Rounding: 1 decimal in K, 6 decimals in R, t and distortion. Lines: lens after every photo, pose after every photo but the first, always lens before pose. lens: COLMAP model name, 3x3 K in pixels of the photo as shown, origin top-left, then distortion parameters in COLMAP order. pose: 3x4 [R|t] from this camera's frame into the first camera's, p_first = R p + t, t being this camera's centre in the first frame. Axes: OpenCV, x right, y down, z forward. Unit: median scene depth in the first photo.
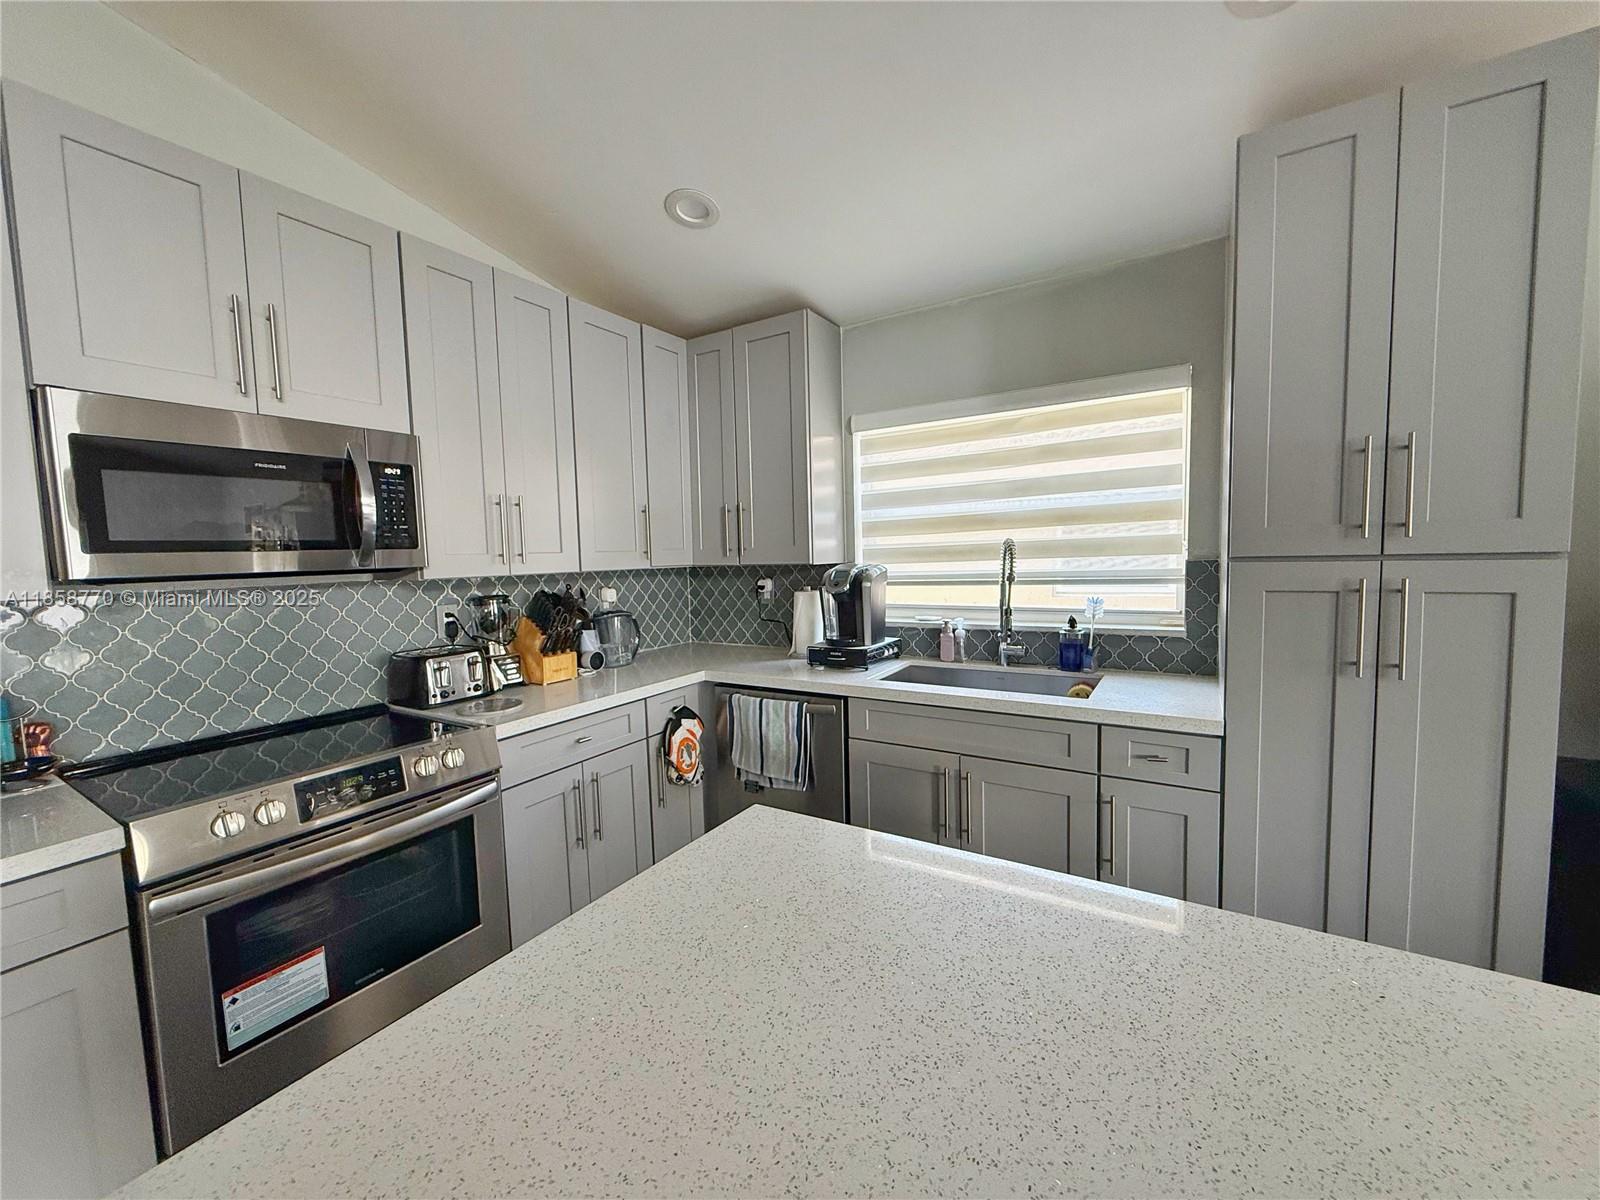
lens RADIAL K [[640.0, 0, 784.8], [0, 640.0, 607.3], [0, 0, 1]] dist [-0.002008, 0.000733]
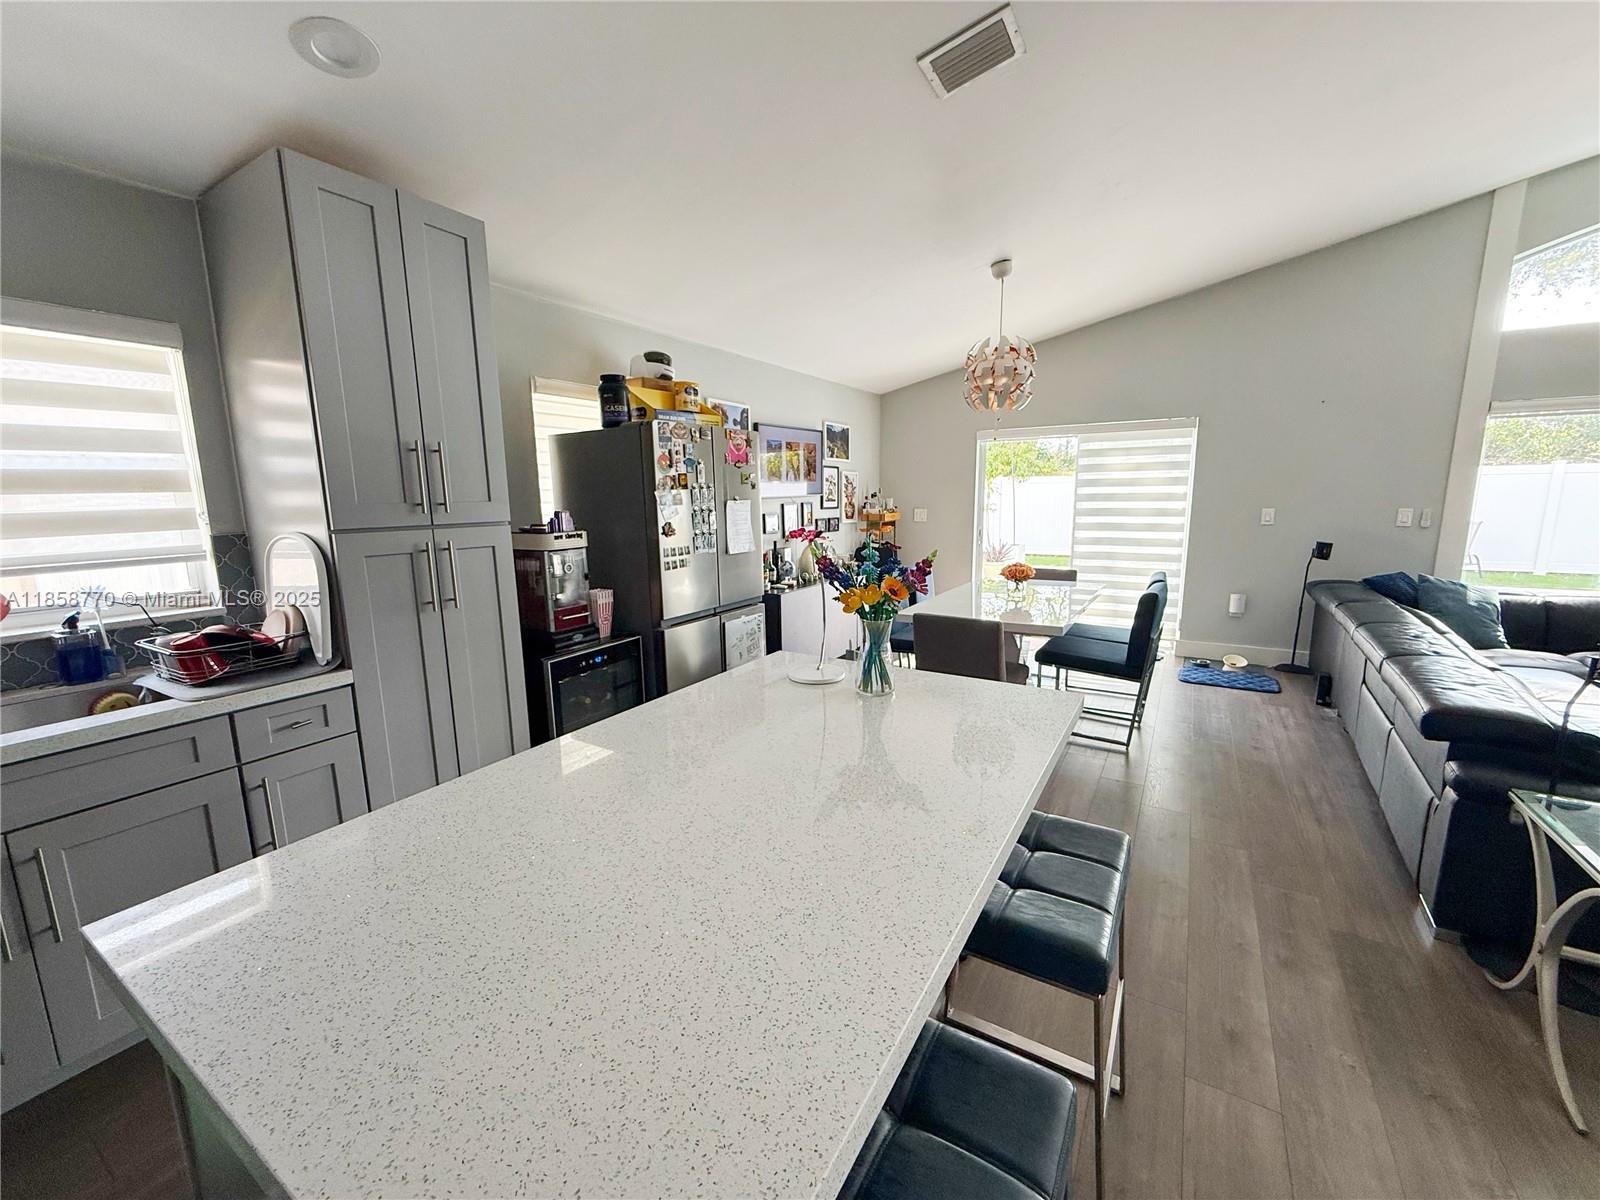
lens RADIAL K [[640.0, 0, 793.9], [0, 640.0, 600.4], [0, 0, 1]] dist [-0.002008, 0.000733]
pose [[-0.011516, -0.120064, 0.992699, -0.307689], [0.105634, 0.987064, 0.120608, -0.001331], [-0.994338, 0.106251, 0.001316, 0.127622]]
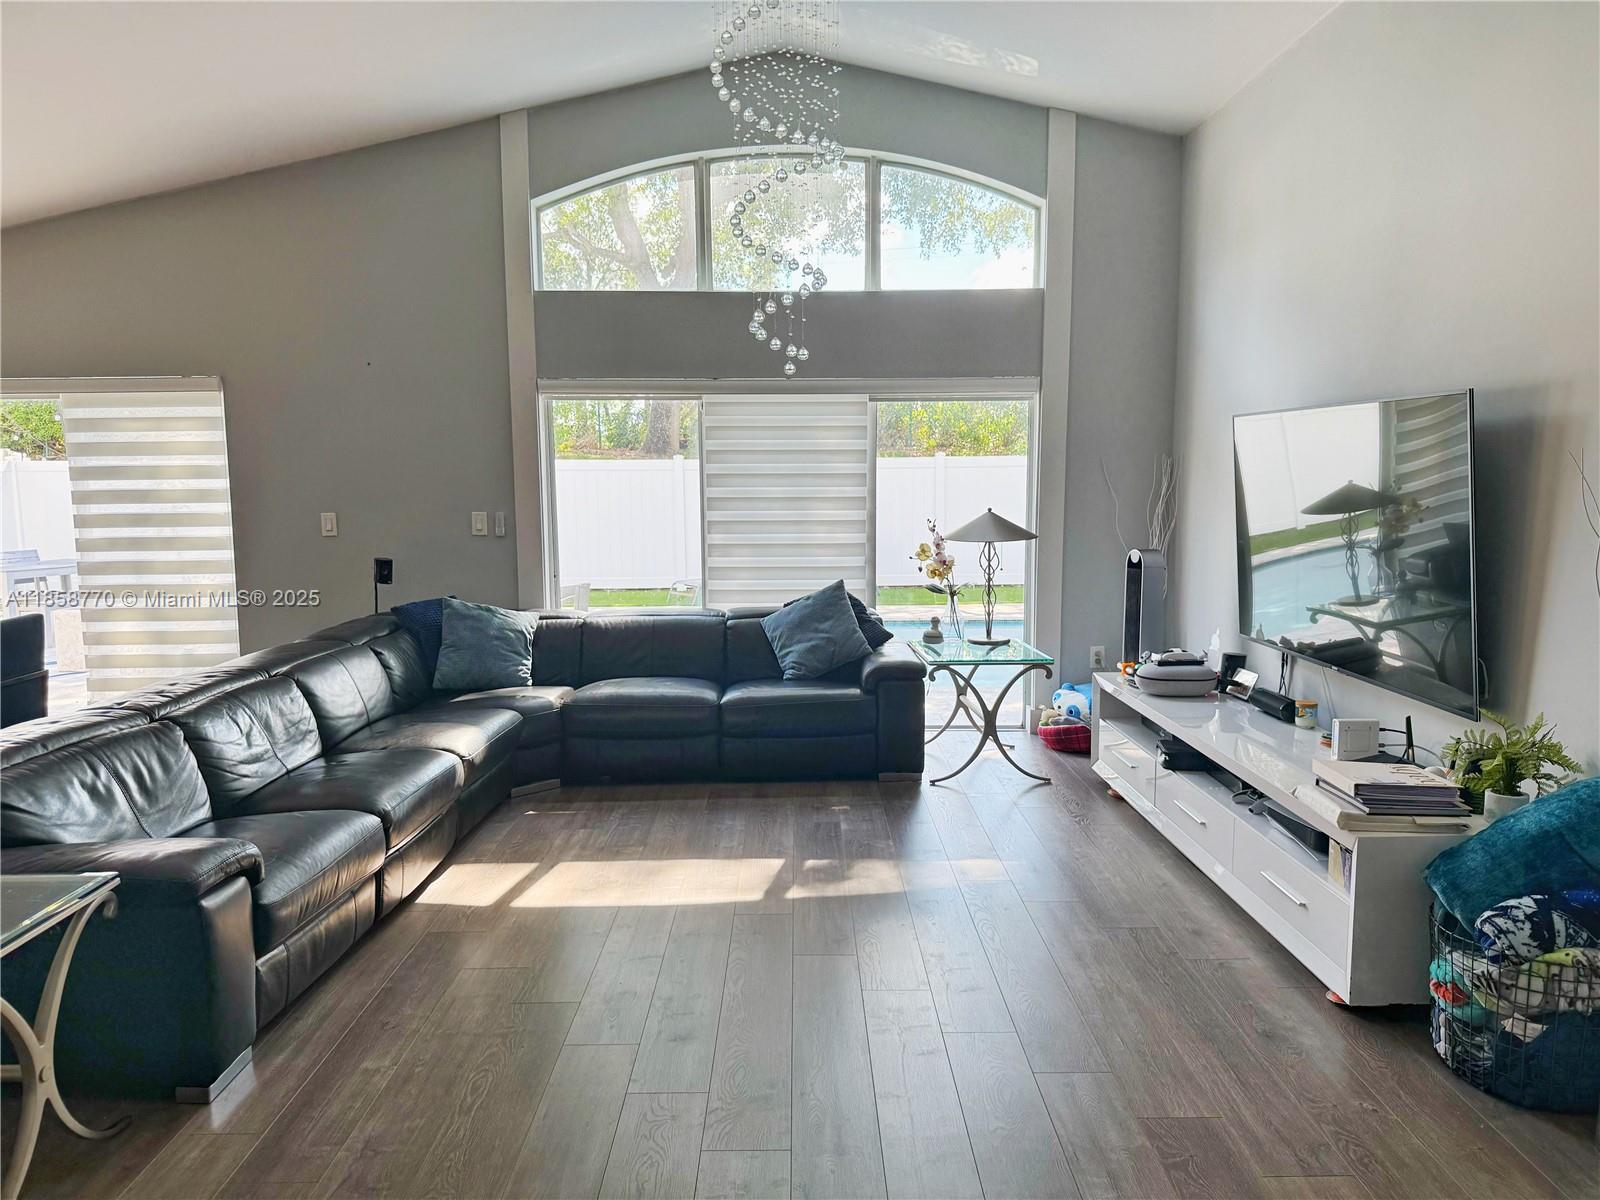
lens RADIAL K [[1120.4, 0, 807.4], [0, 1120.4, 616.0], [0, 0, 1]] dist [0.049381, -0.060268]
pose [[-0.543205, -0.051787, 0.838001, -0.912980], [0.110203, 0.985063, 0.132310, 0.122507], [-0.832336, 0.164222, -0.529385, -0.898971]]
